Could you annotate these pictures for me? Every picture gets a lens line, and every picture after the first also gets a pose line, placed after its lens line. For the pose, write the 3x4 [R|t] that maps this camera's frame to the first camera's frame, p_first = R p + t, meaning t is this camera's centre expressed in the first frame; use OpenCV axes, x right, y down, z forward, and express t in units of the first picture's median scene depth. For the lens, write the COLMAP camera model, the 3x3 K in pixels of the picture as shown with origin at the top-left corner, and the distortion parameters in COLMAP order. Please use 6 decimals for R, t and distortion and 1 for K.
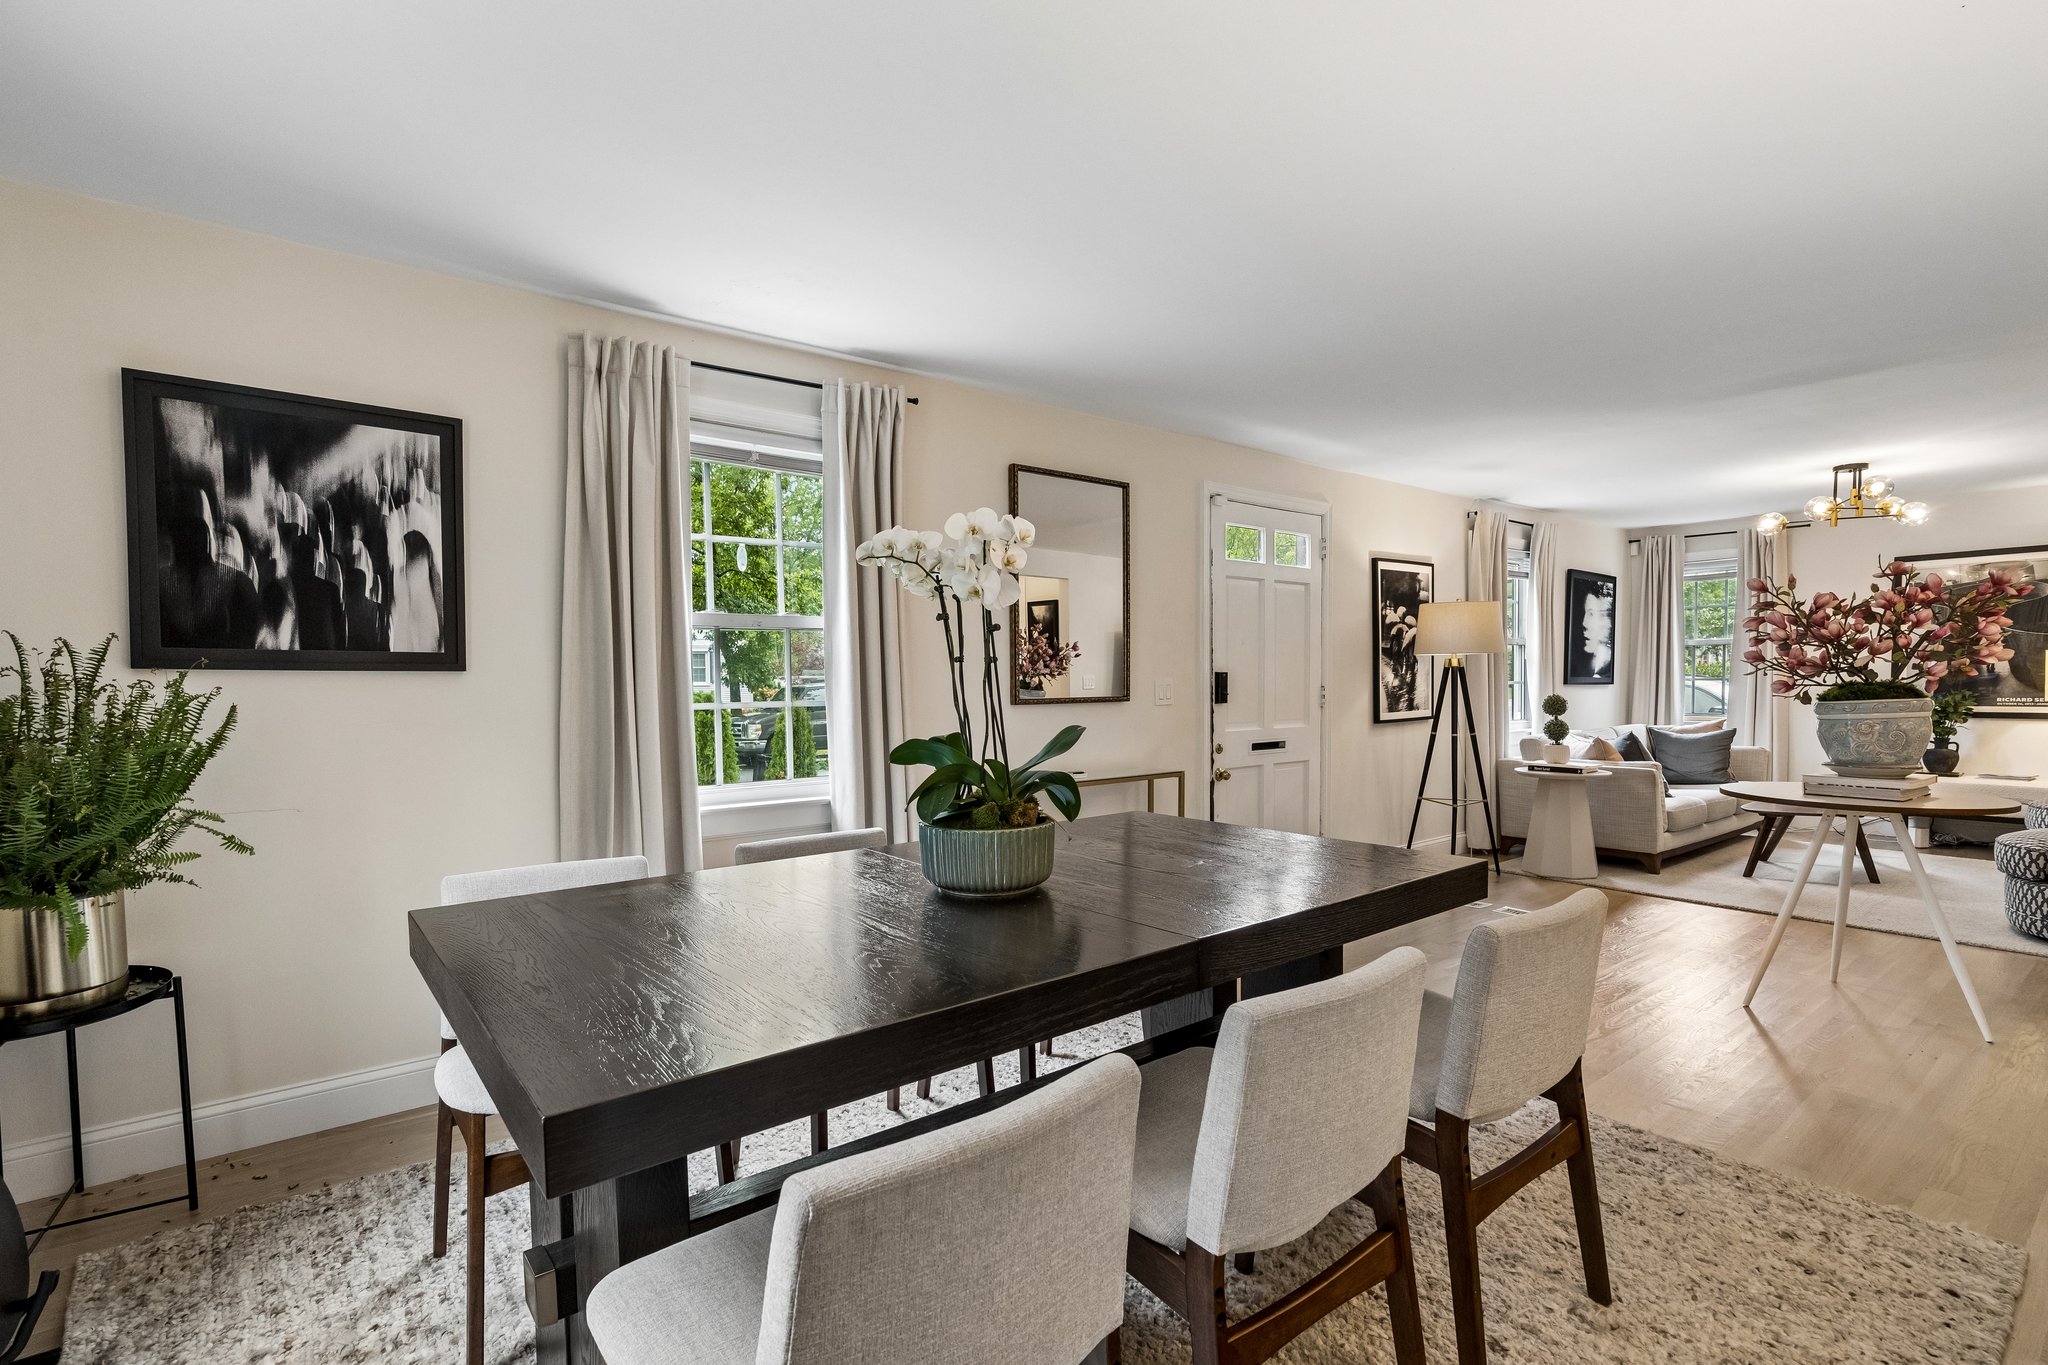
lens RADIAL K [[951.5, 0, 1004.4], [0, 951.5, 723.3], [0, 0, 1]] dist [-0.002677, 0.000166]
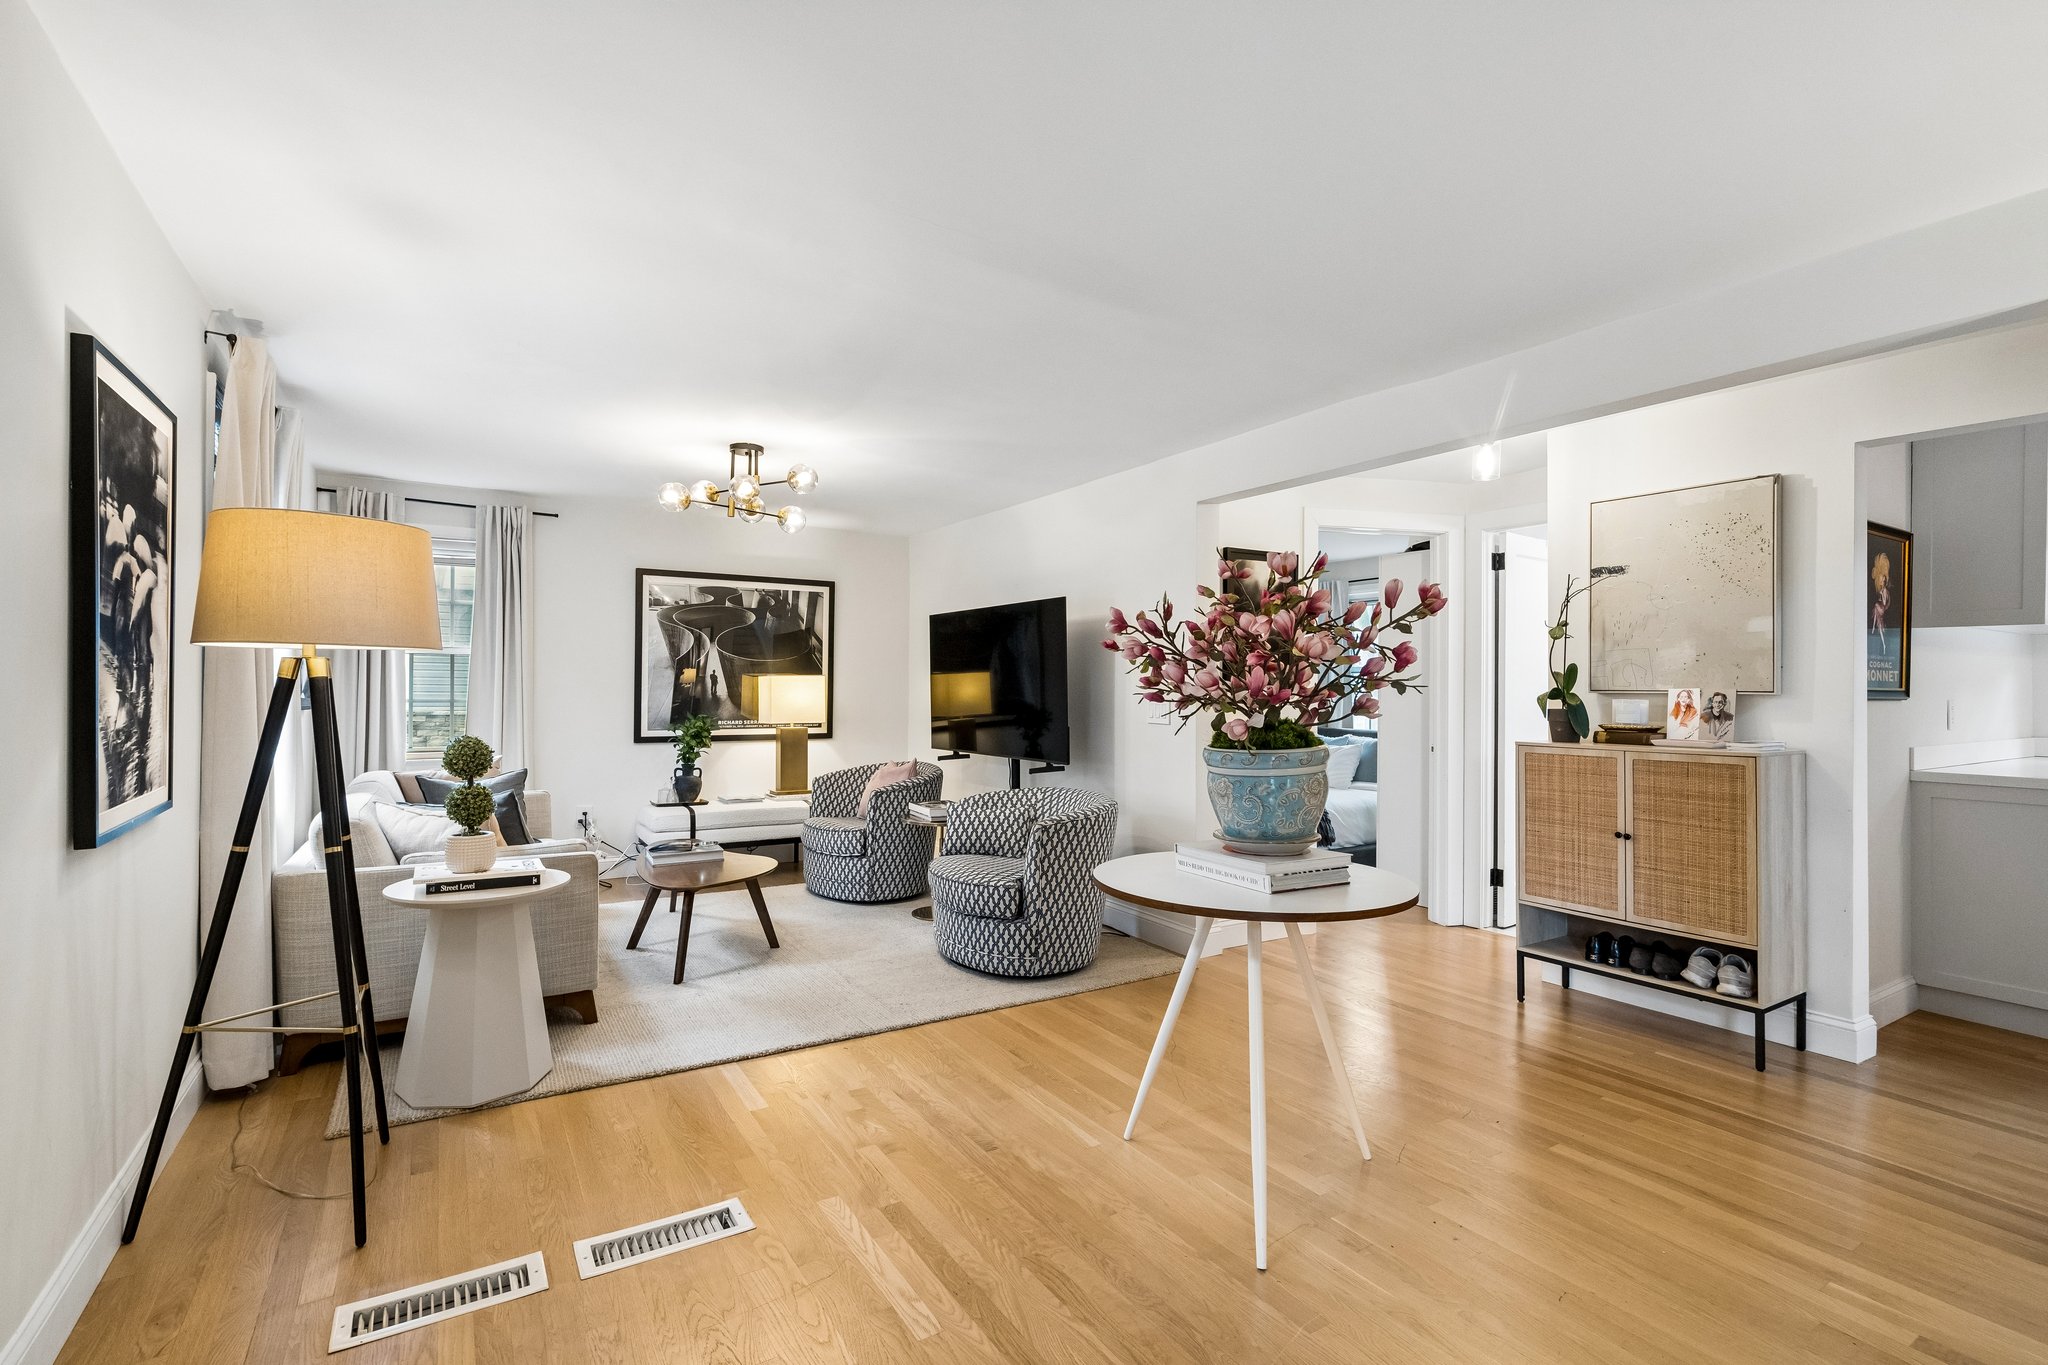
lens RADIAL K [[928.3, 0, 1014.2], [0, 928.3, 677.9], [0, 0, 1]] dist [-0.002495, 0.000437]
pose [[0.105964, 0.023598, 0.994090, 0.110972], [0.038172, 0.998885, -0.027781, -0.036364], [-0.993637, 0.040891, 0.104945, 0.647327]]
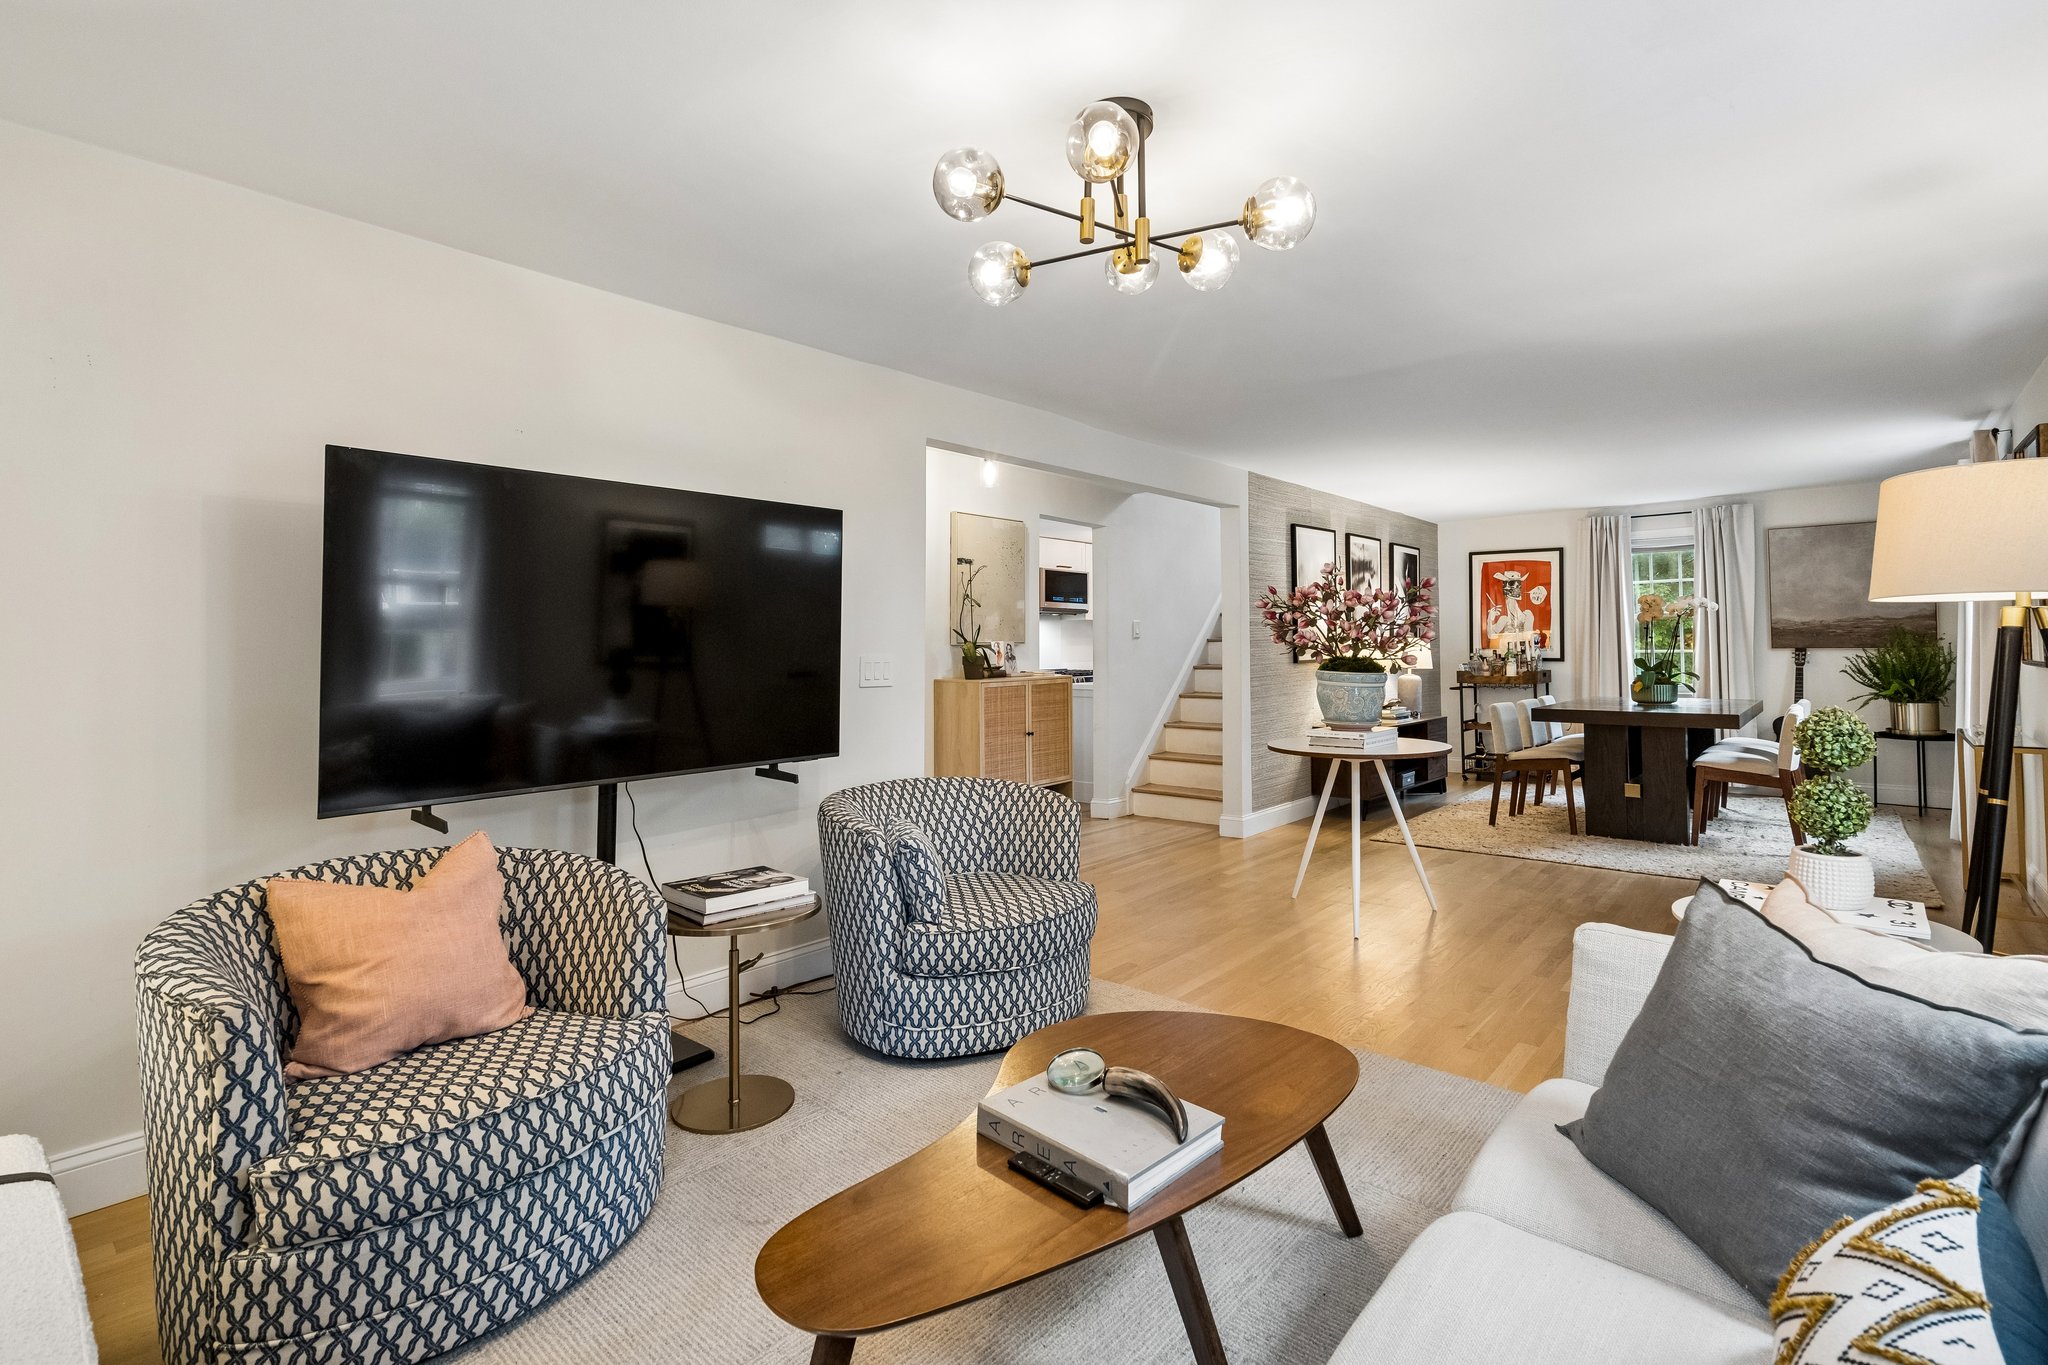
lens RADIAL K [[954.7, 0, 1025.9], [0, 954.7, 619.7], [0, 0, 1]] dist [-0.001194, -0.000437]
pose [[-0.980150, 0.014800, -0.197703, 0.939144], [0.010843, 0.999719, 0.021080, -0.074214], [0.197960, 0.018518, -0.980035, 1.283537]]
